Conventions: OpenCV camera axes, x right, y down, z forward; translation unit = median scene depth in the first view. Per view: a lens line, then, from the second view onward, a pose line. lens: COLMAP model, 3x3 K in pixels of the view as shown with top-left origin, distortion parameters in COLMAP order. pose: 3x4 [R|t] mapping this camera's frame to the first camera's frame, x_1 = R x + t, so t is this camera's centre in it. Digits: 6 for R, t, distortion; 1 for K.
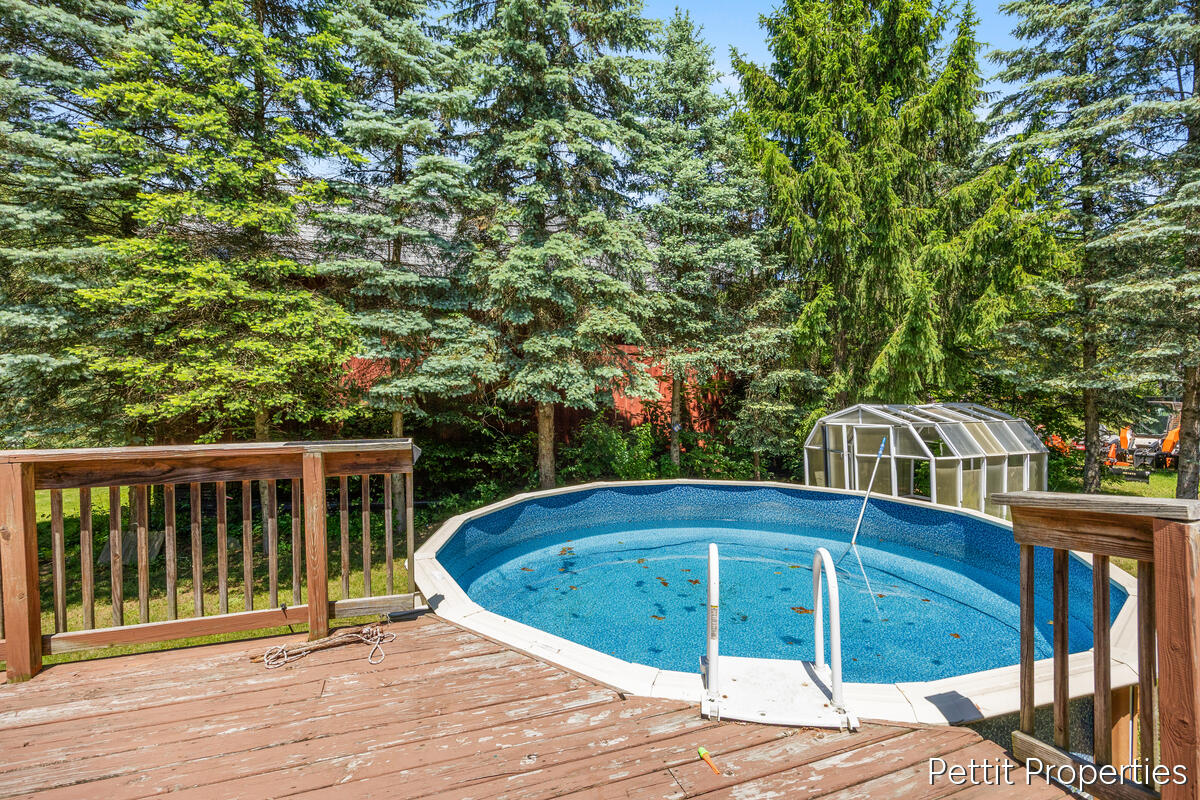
lens RADIAL K [[546.0, 0, 600.0], [0, 546.0, 388.2], [0, 0, 1]] dist [-0.002301, 0.000400]
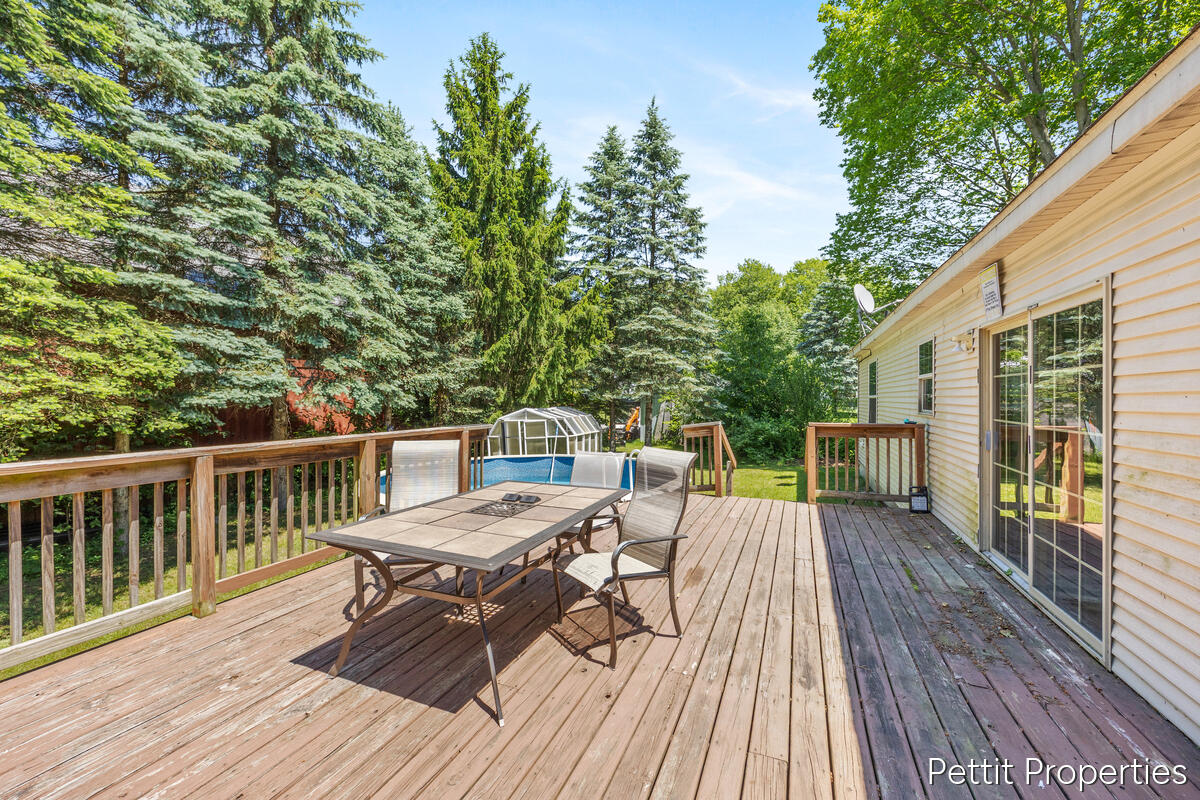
lens RADIAL K [[482.4, 0, 598.3], [0, 482.4, 400.1], [0, 0, 1]] dist [-0.001659, -0.000077]
pose [[0.695419, -0.004049, 0.718593, -0.463711], [0.001925, 0.999991, 0.003771, -0.000853], [-0.718602, -0.001240, 0.695421, -0.205125]]
